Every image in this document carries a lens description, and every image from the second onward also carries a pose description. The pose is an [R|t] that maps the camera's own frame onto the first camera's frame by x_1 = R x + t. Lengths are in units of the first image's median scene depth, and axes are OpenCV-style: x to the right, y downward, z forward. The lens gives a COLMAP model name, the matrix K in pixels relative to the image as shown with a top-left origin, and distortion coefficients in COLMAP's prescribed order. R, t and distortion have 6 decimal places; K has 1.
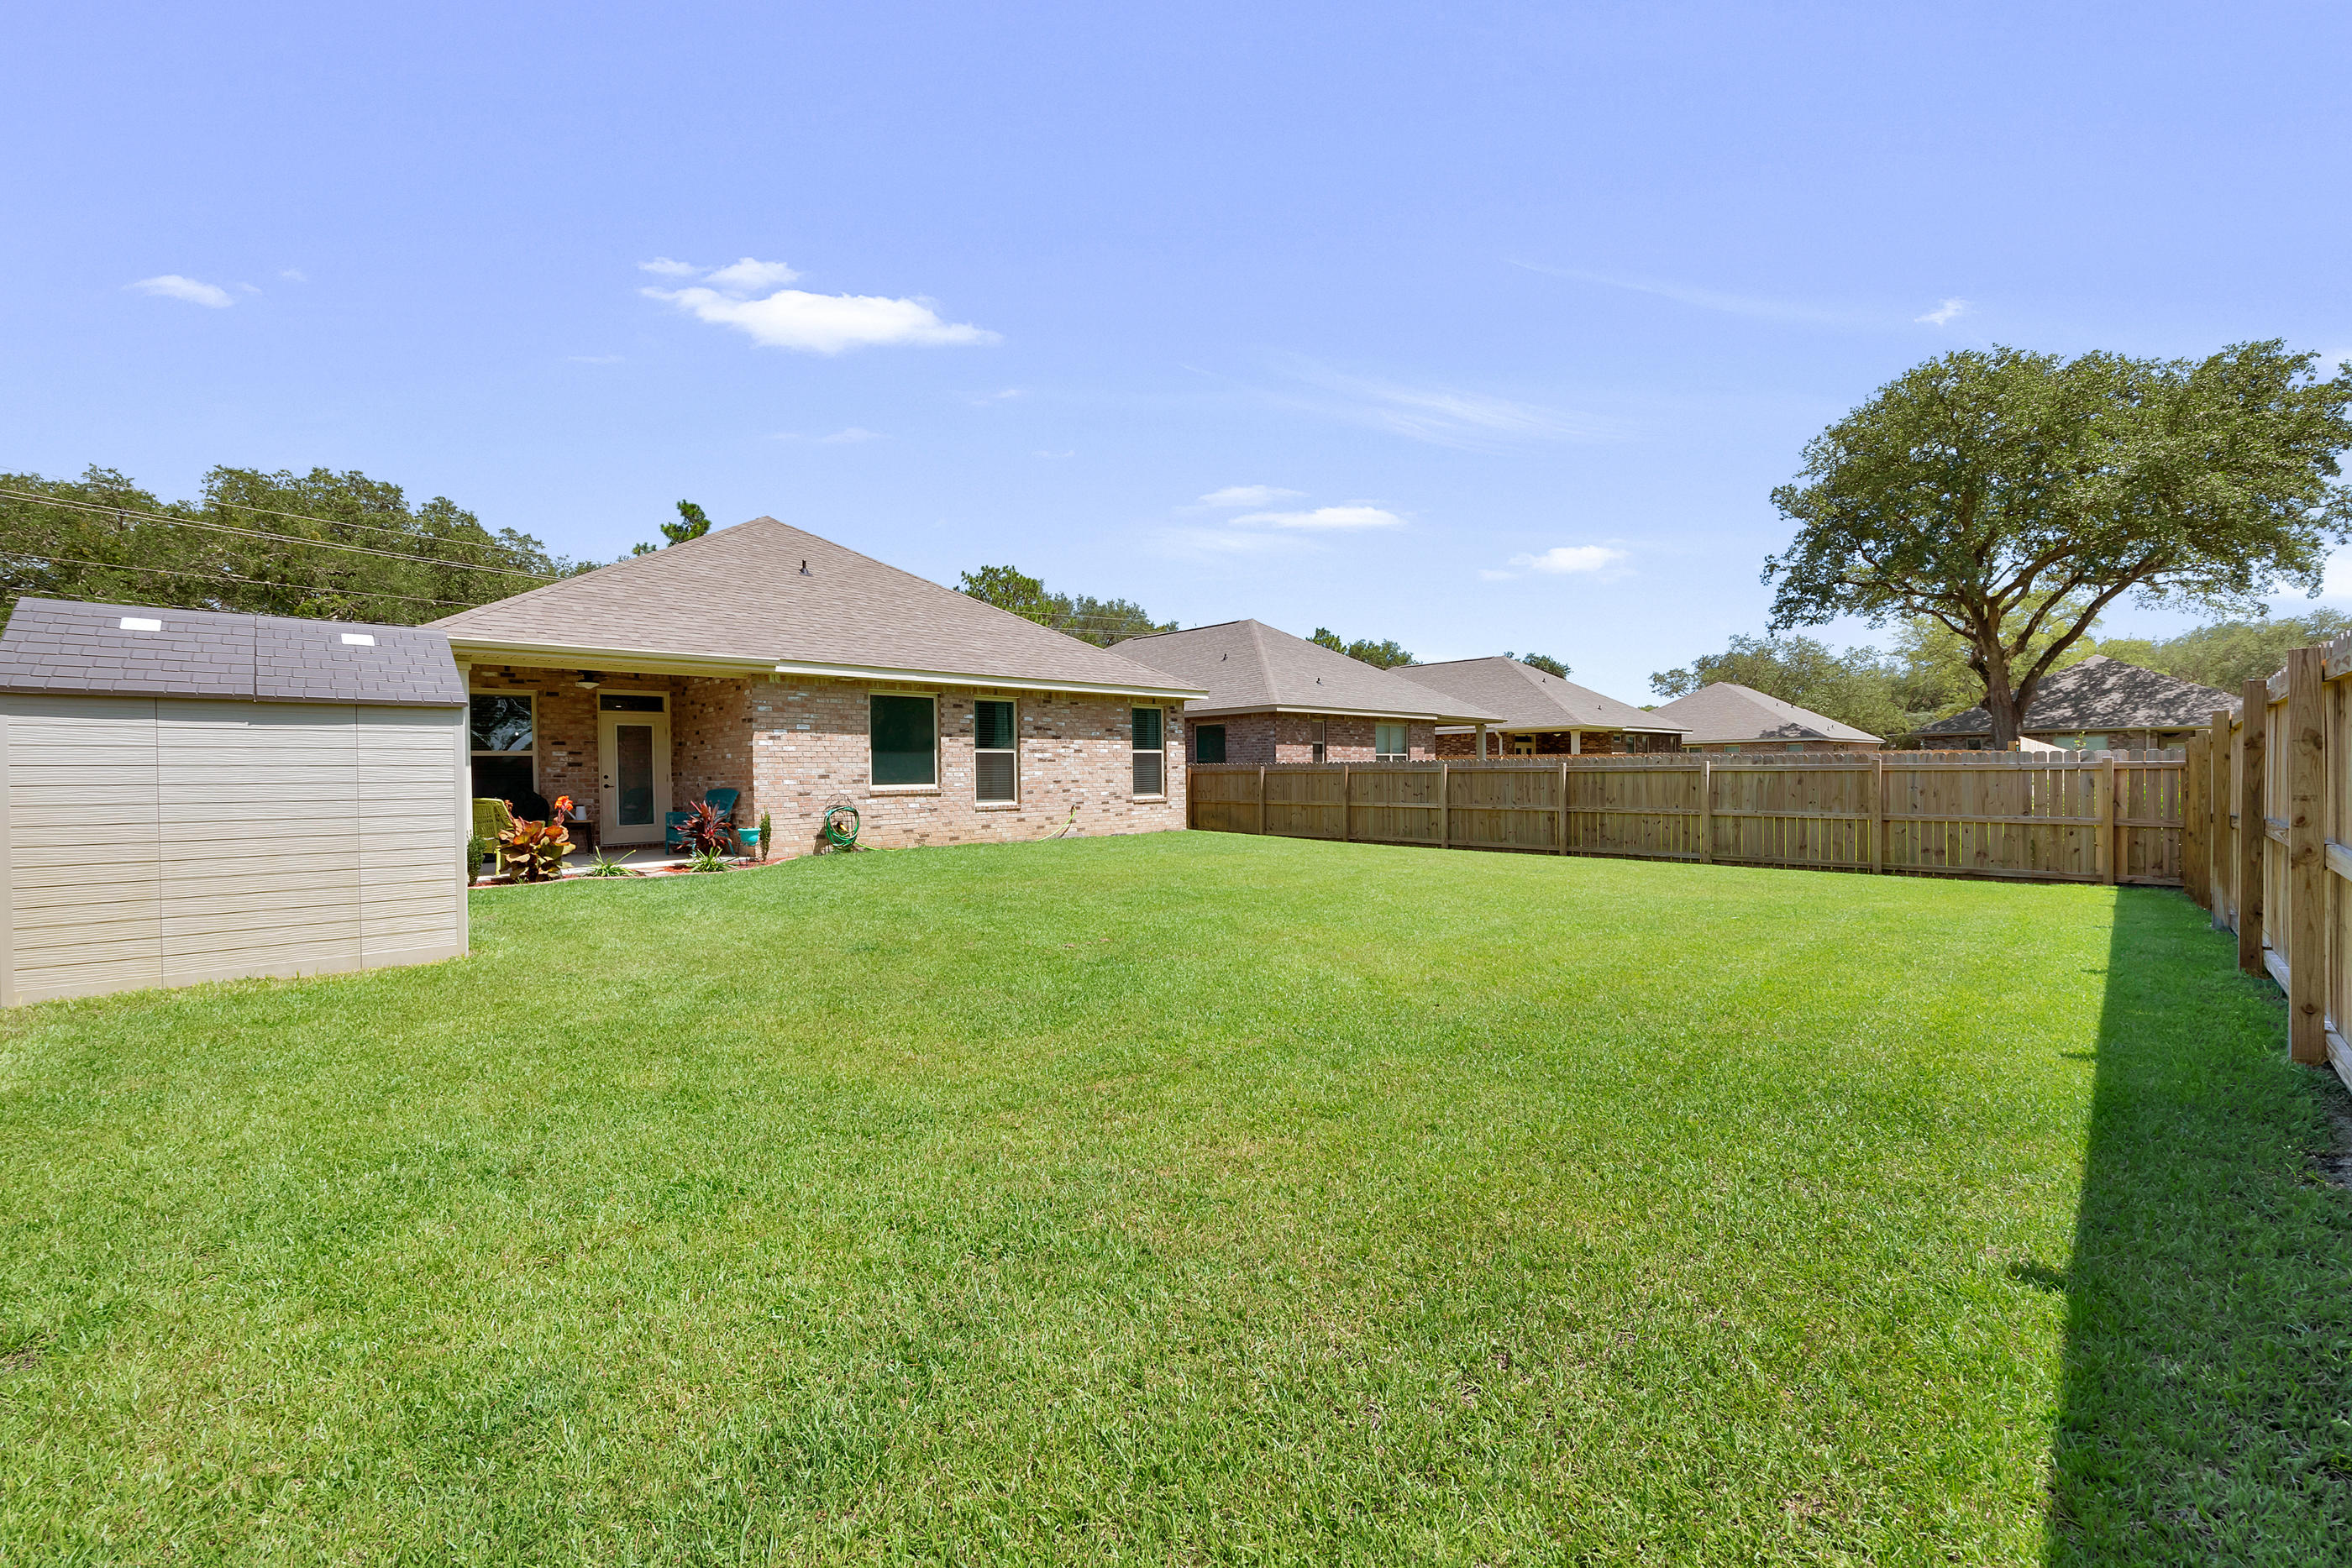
lens RADIAL K [[927.8, 0, 1185.3], [0, 927.8, 786.6], [0, 0, 1]] dist [0.000825, -0.000056]
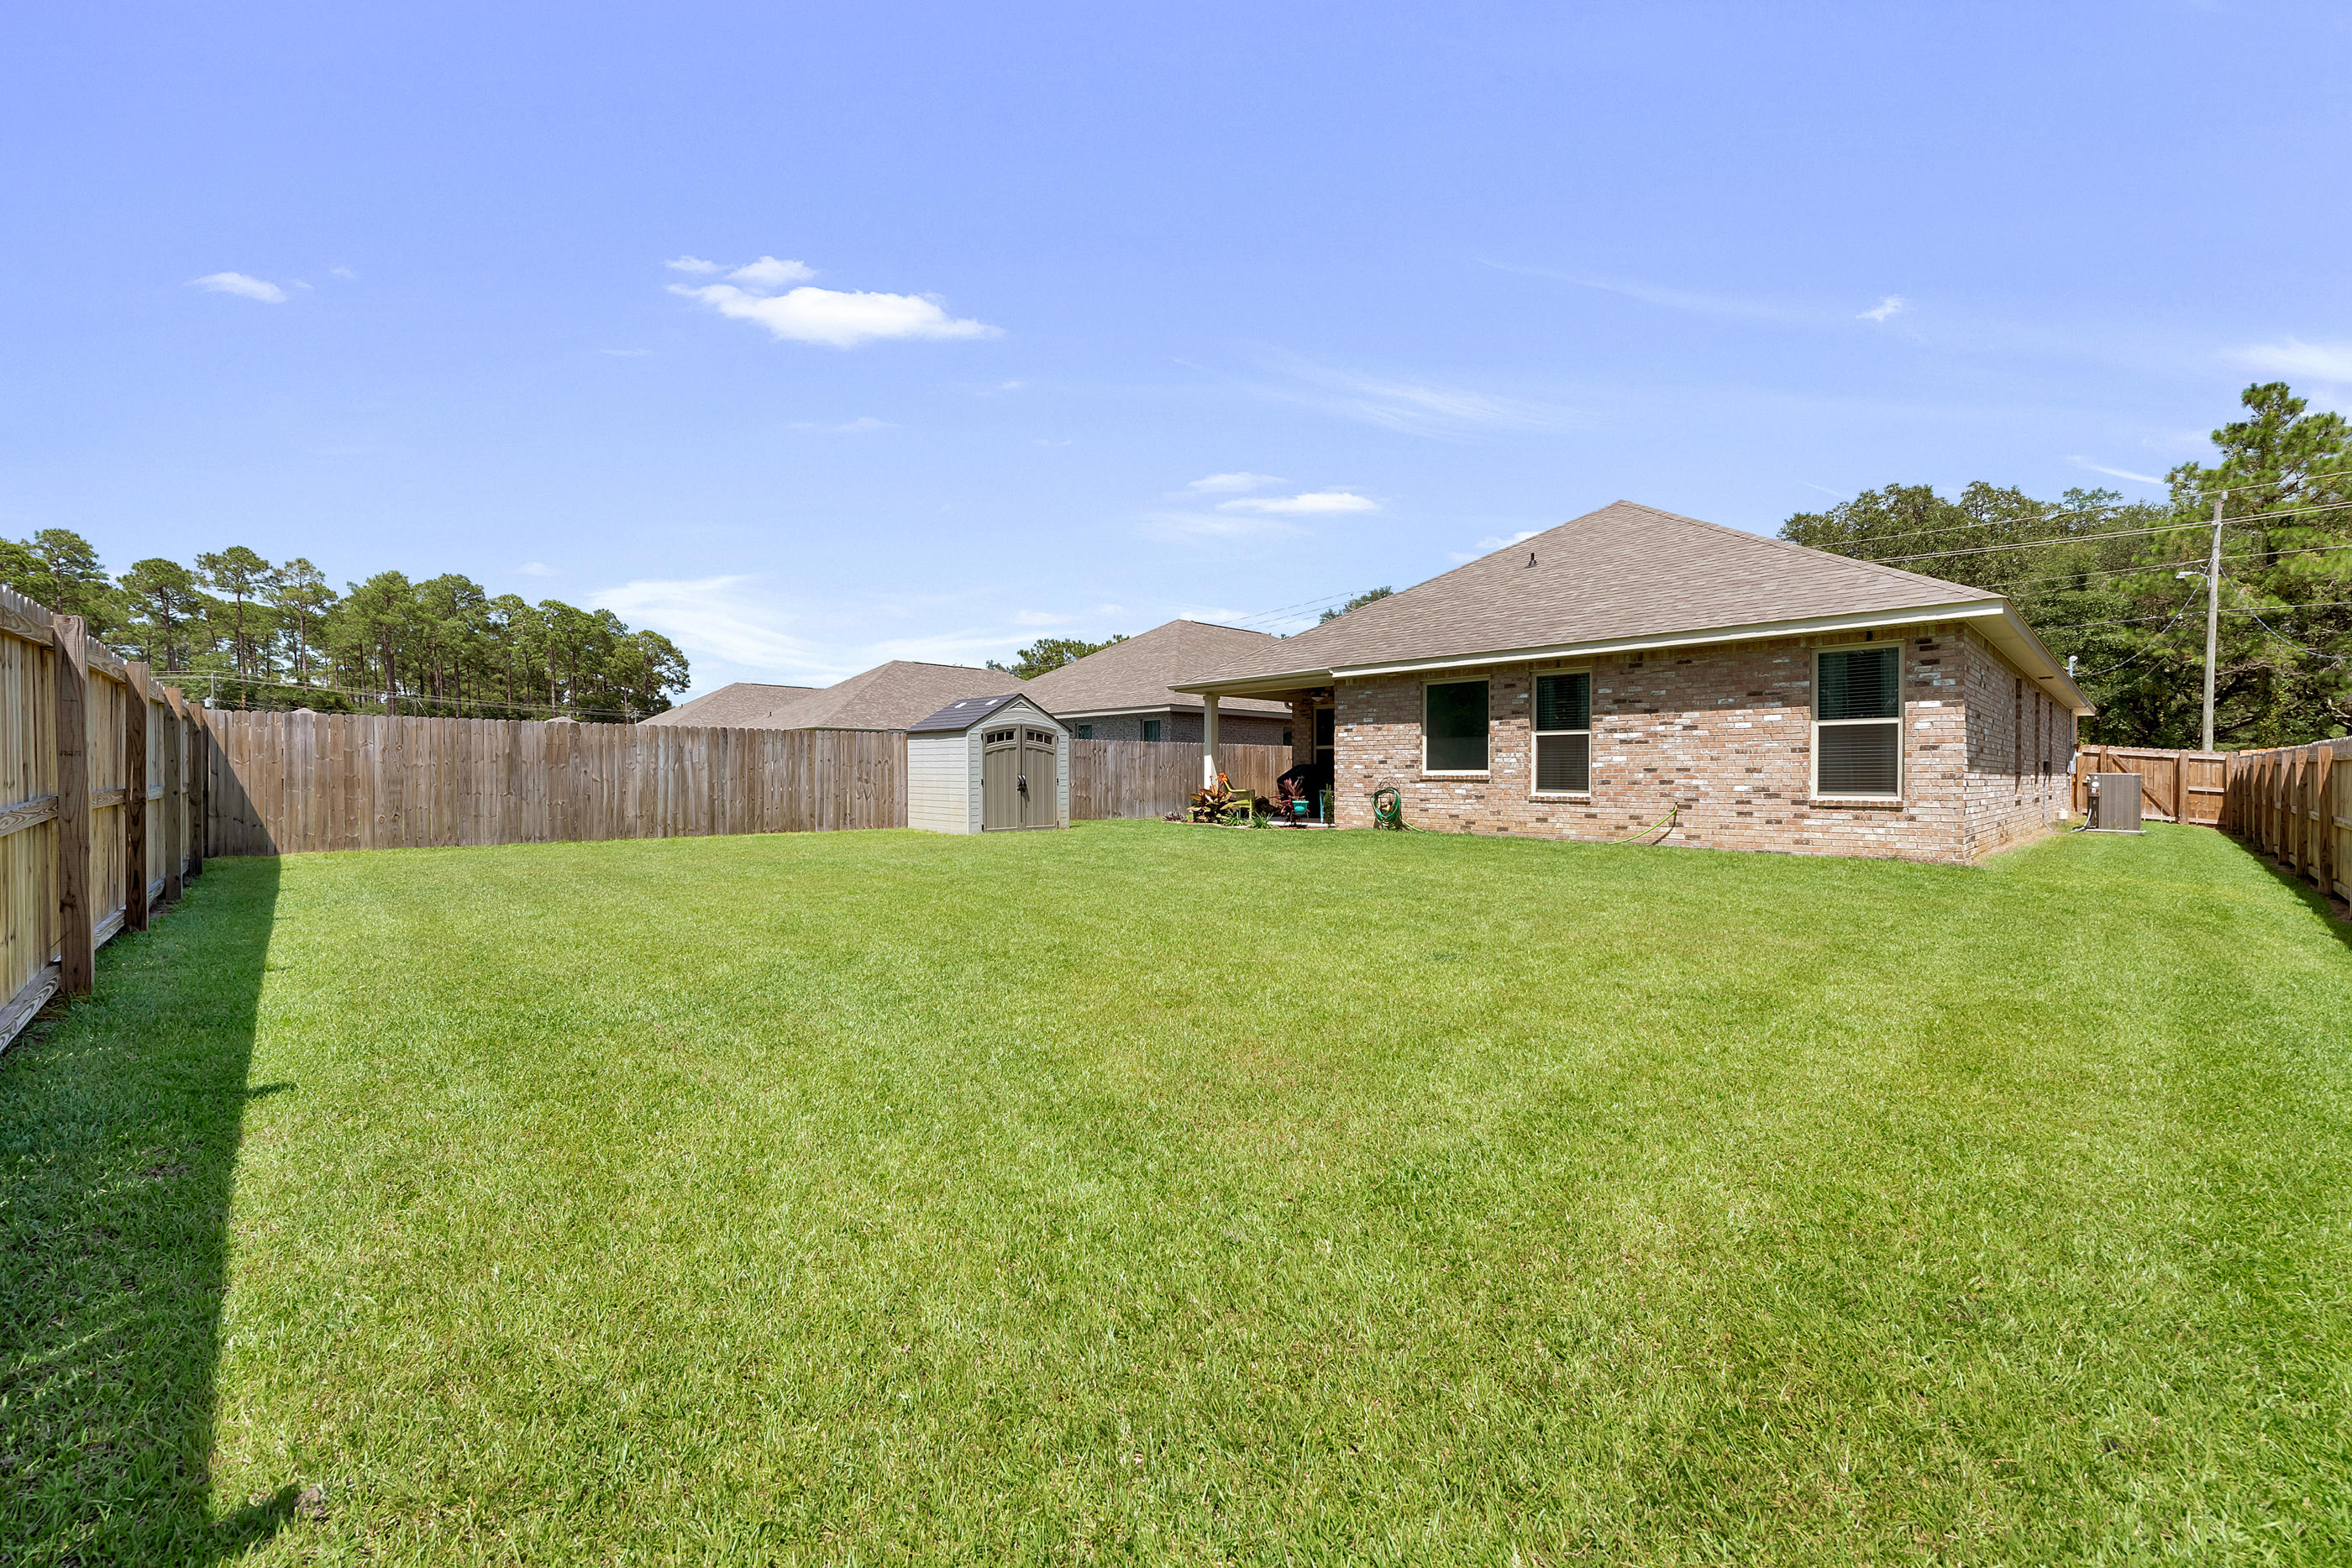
lens RADIAL K [[927.8, 0, 1185.3], [0, 927.8, 786.6], [0, 0, 1]] dist [0.000825, -0.000056]
pose [[-0.018739, 0.023993, -0.999536, 0.652594], [-0.018604, 0.999531, 0.024342, -0.003171], [0.999651, 0.019052, -0.018284, 0.665843]]
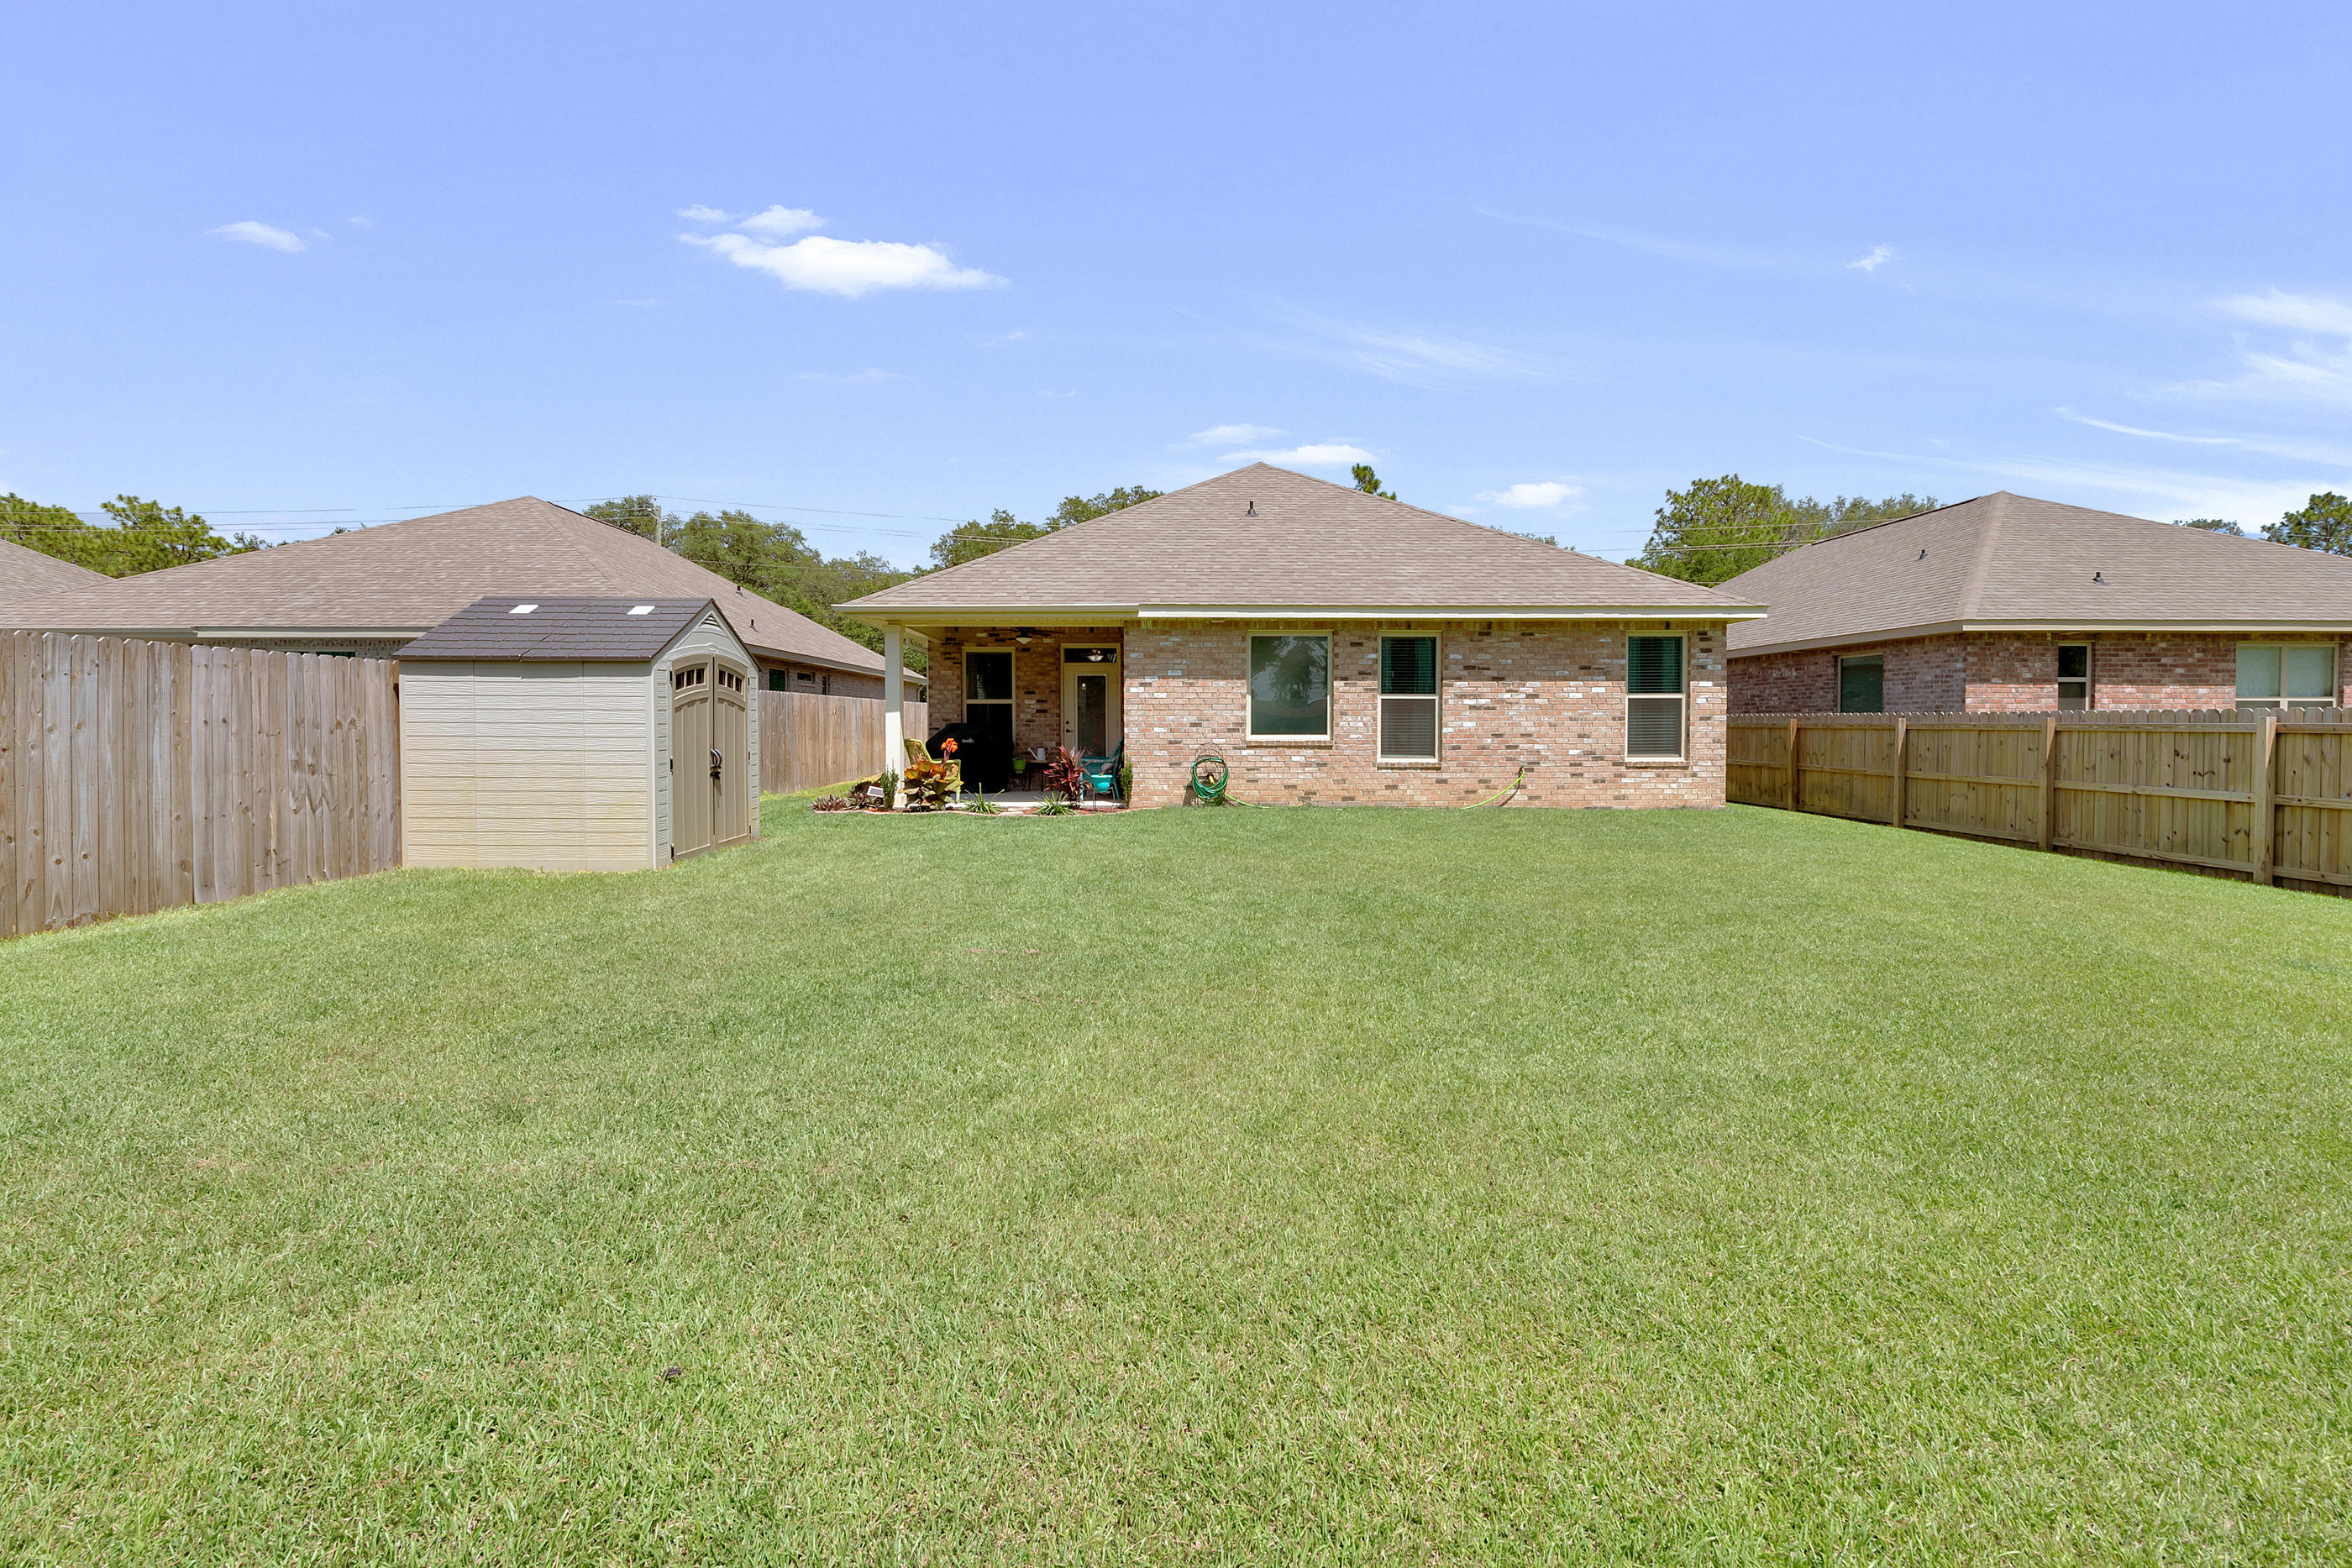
lens RADIAL K [[947.7, 0, 1199.3], [0, 947.7, 745.9], [0, 0, 1]] dist [0.012374, -0.006207]
pose [[0.726654, 0.027813, -0.686440, 0.241244], [-0.021188, 0.999612, 0.018072, -0.005722], [0.686676, 0.001412, 0.726962, 0.252717]]
